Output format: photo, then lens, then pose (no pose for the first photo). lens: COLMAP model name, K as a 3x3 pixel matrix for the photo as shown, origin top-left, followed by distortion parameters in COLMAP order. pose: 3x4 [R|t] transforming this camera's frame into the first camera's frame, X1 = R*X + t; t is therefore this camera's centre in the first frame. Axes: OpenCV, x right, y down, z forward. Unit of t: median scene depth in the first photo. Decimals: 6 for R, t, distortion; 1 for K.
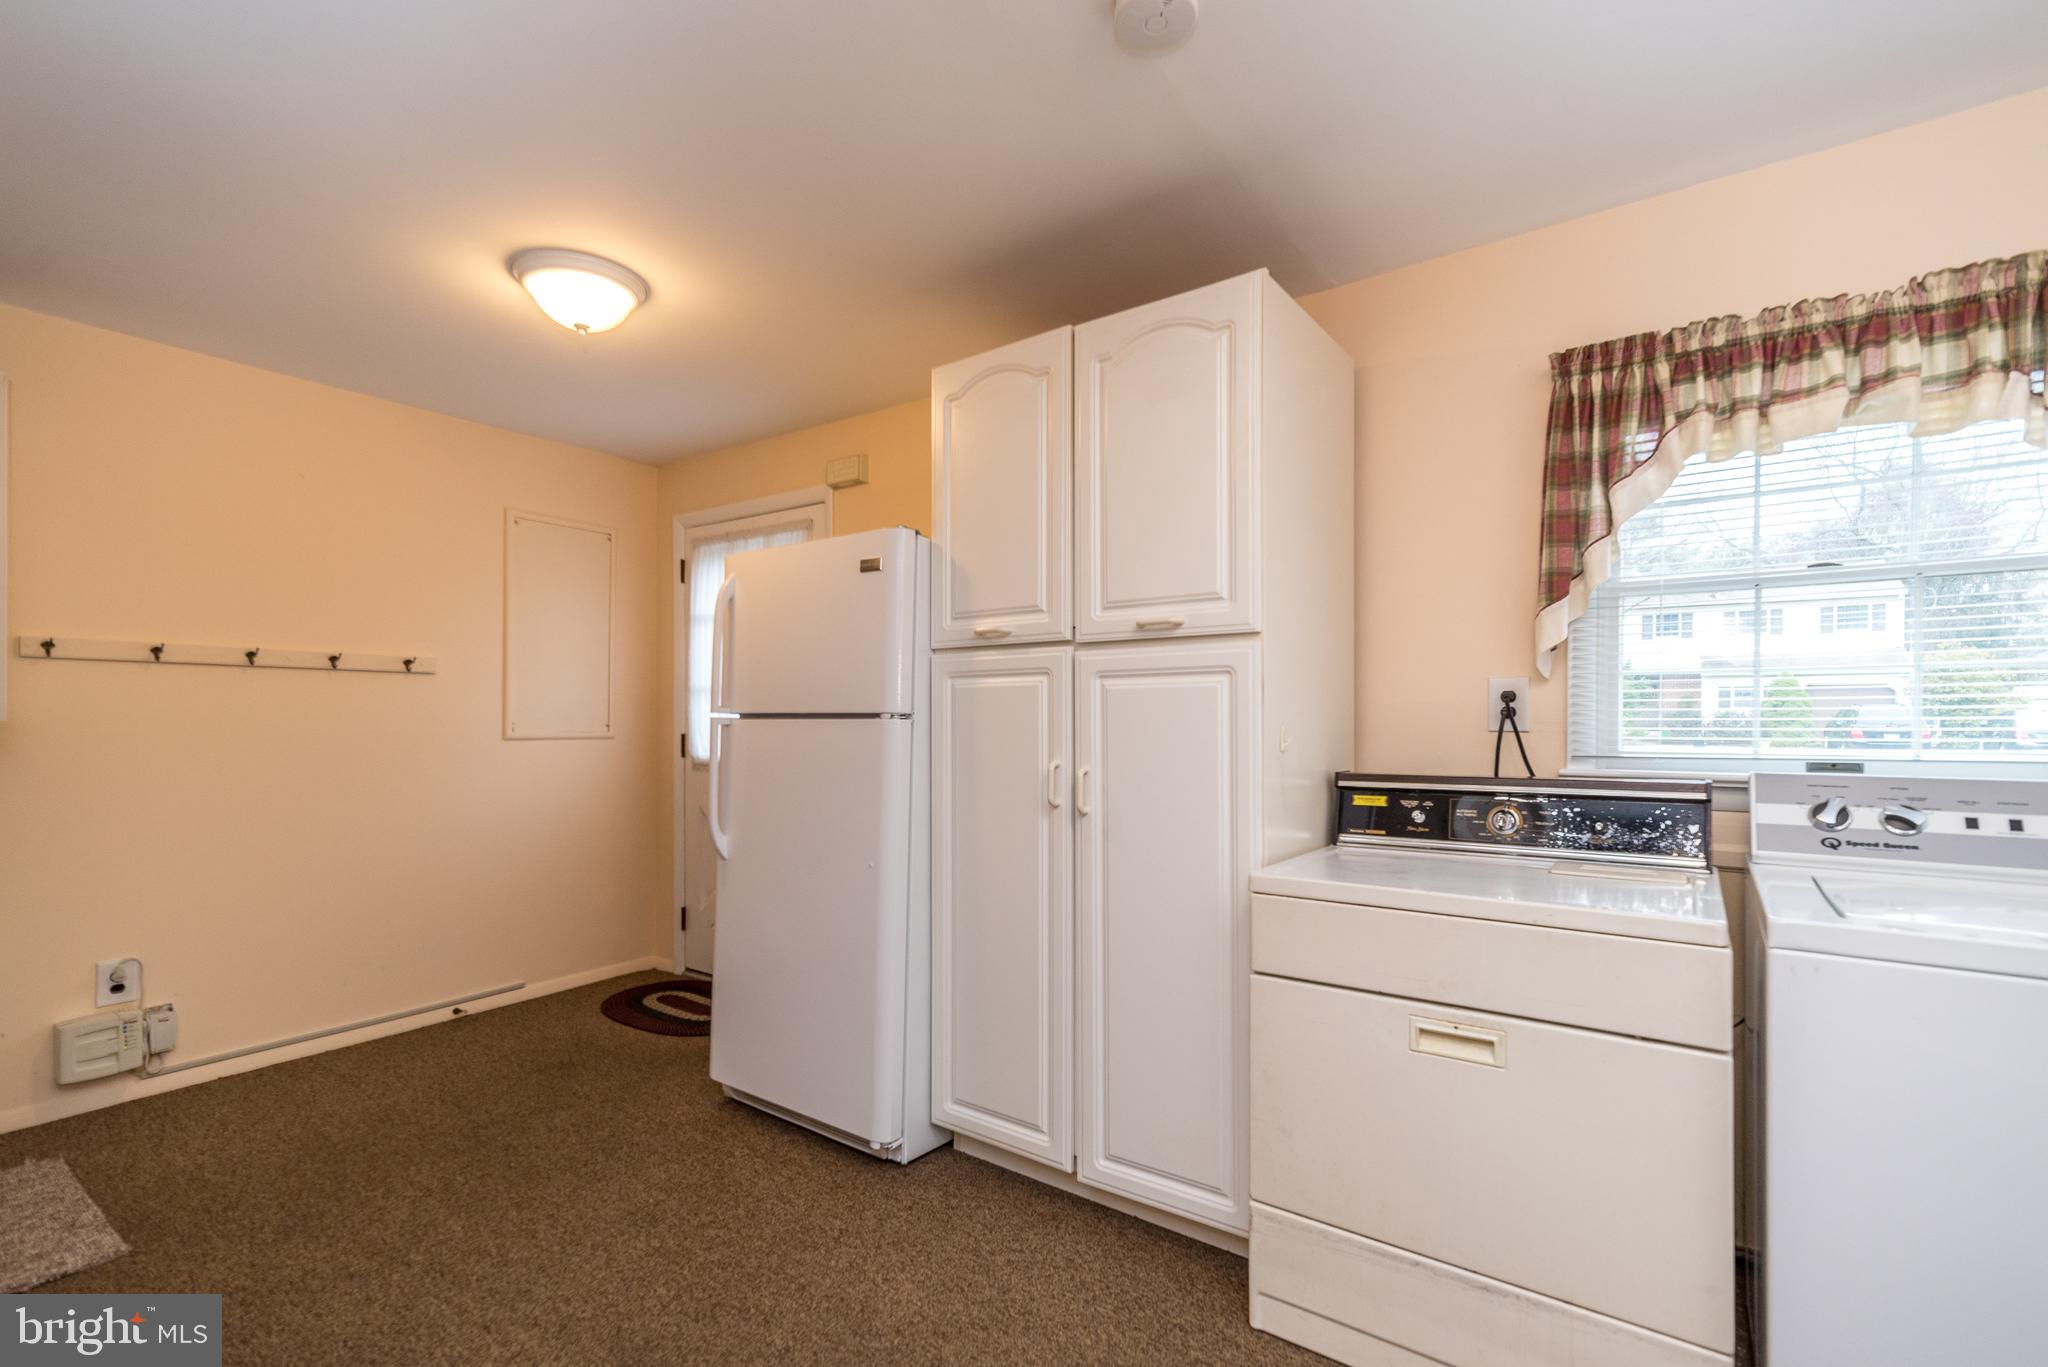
lens RADIAL K [[901.1, 0, 1005.6], [0, 901.1, 728.2], [0, 0, 1]] dist [0.004425, 0.002390]
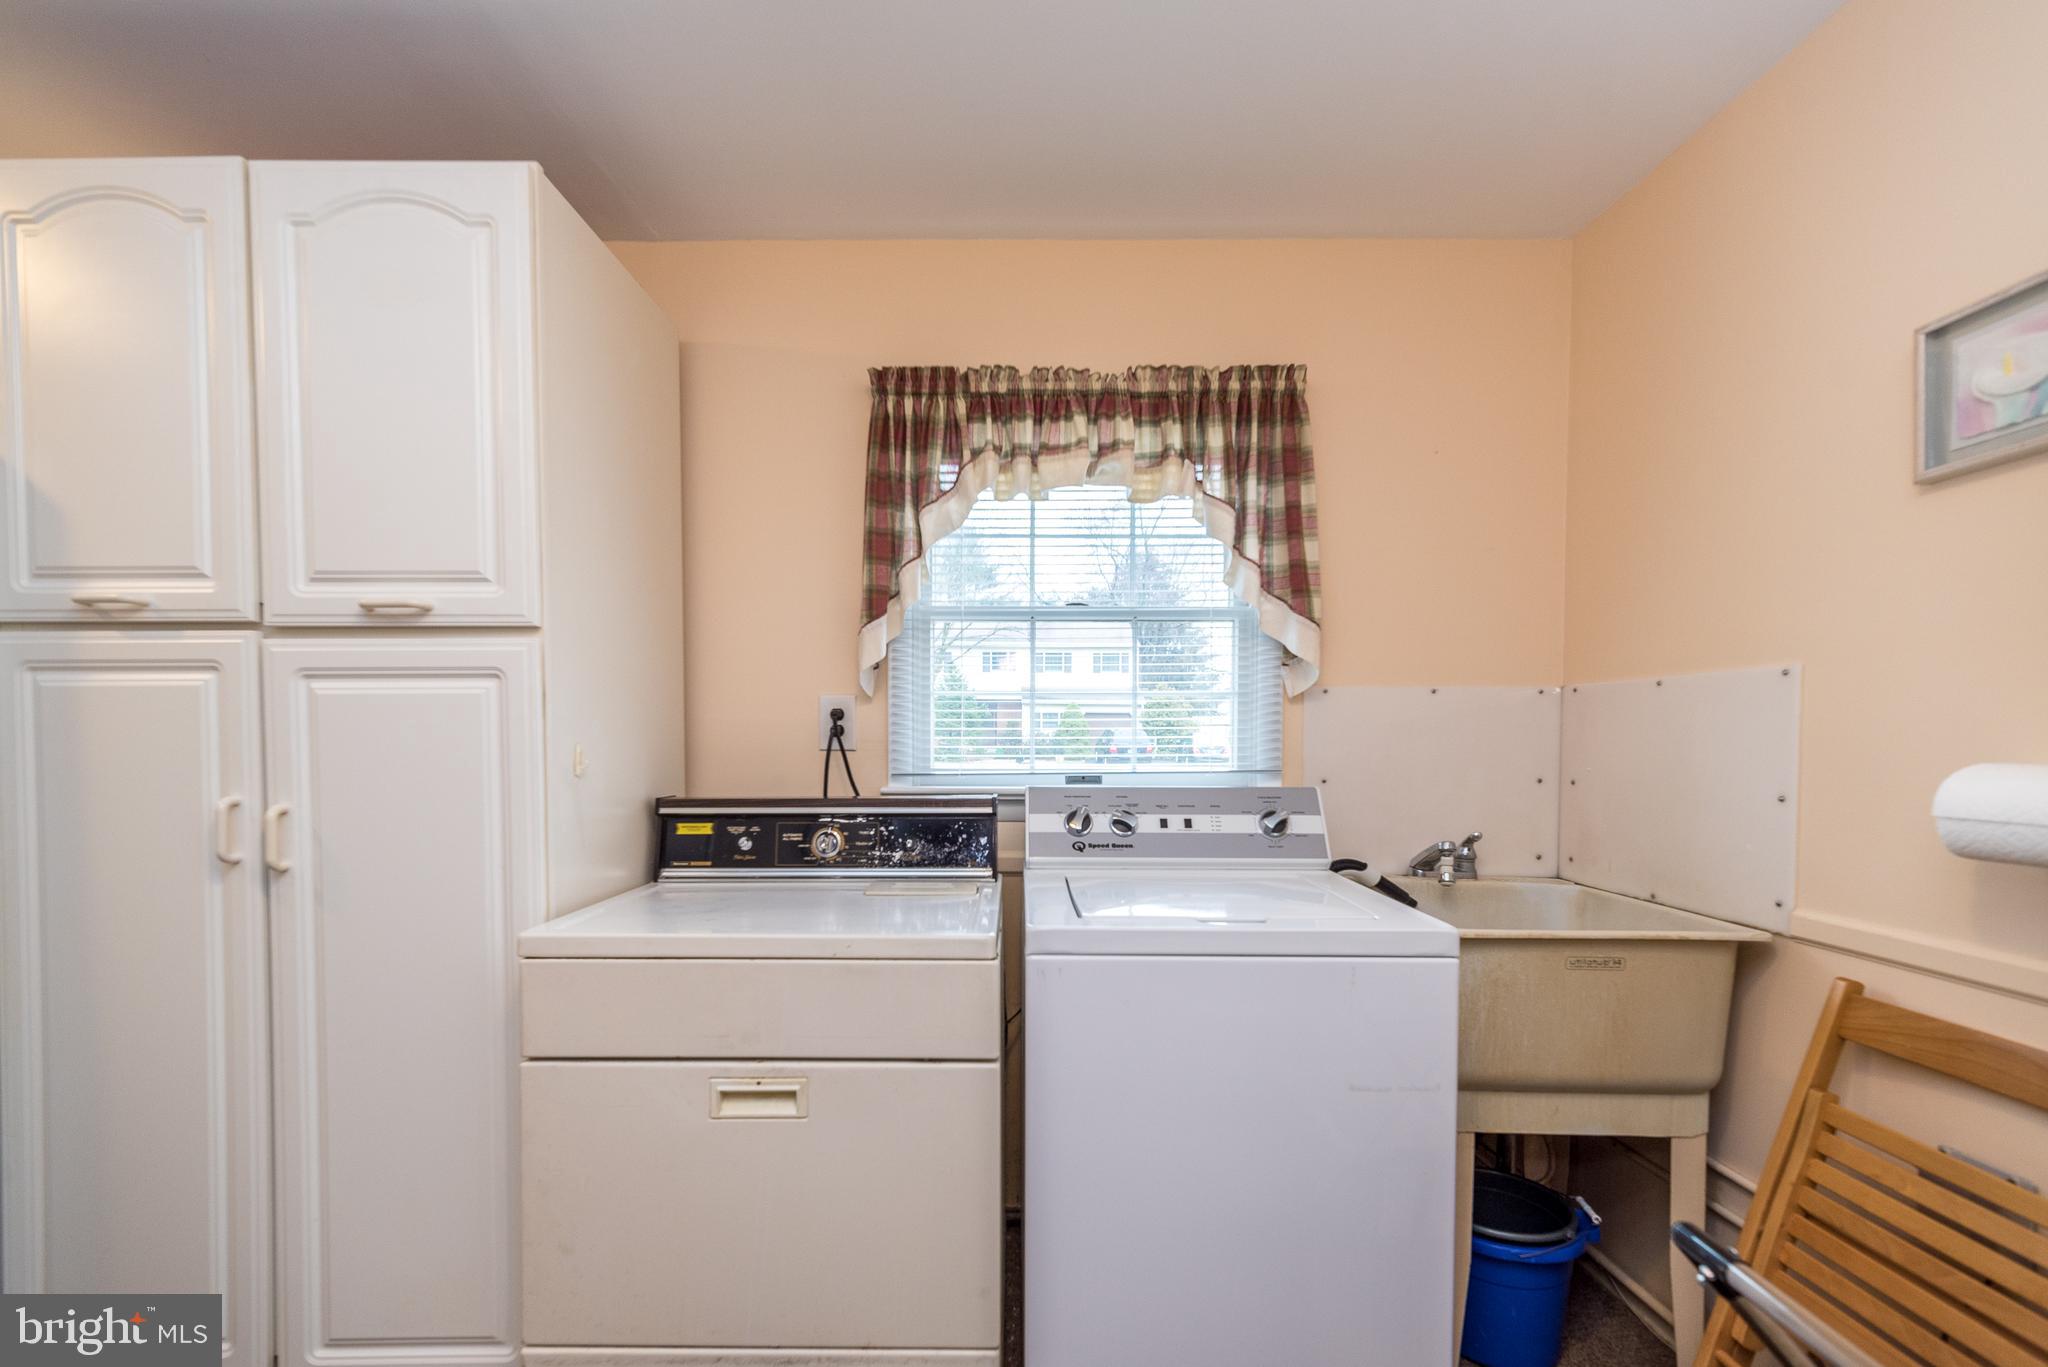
lens RADIAL K [[901.1, 0, 980.4], [0, 901.1, 763.6], [0, 0, 1]] dist [0.004425, 0.002390]
pose [[0.823504, -0.014357, 0.567129, 0.142138], [0.005159, 0.999828, 0.017820, 0.001599], [-0.567287, -0.011749, 0.823436, 0.117131]]
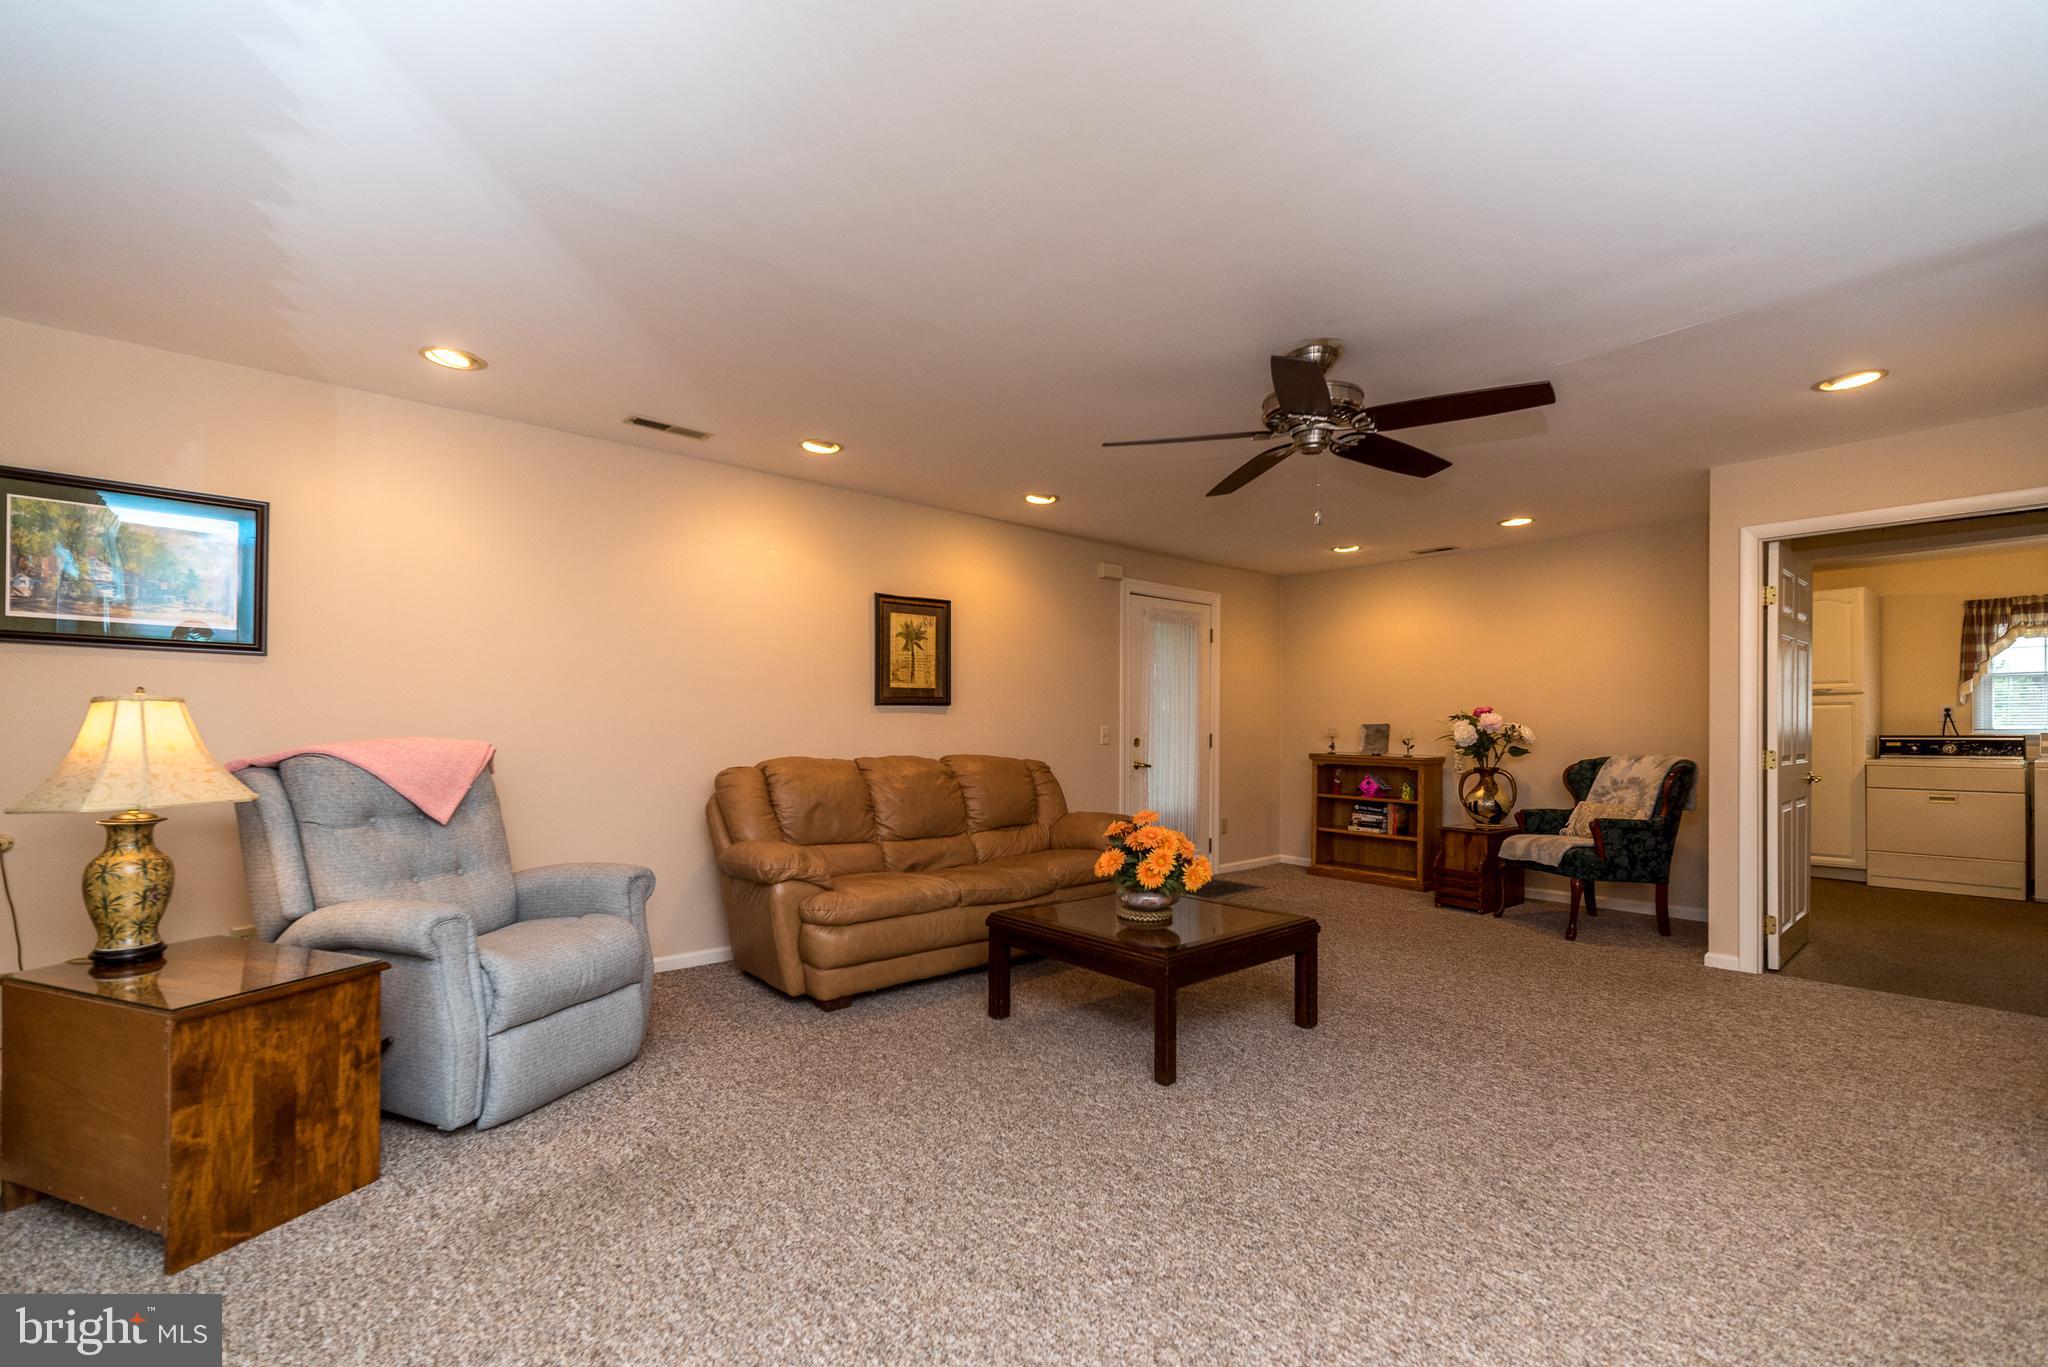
lens RADIAL K [[901.1, 0, 1019.2], [0, 901.1, 726.5], [0, 0, 1]] dist [0.004425, 0.002390]
pose [[0.977056, -0.004318, -0.212938, -2.007505], [0.005116, 0.999982, 0.003199, -0.005684], [0.212921, -0.004215, 0.977060, -2.885294]]
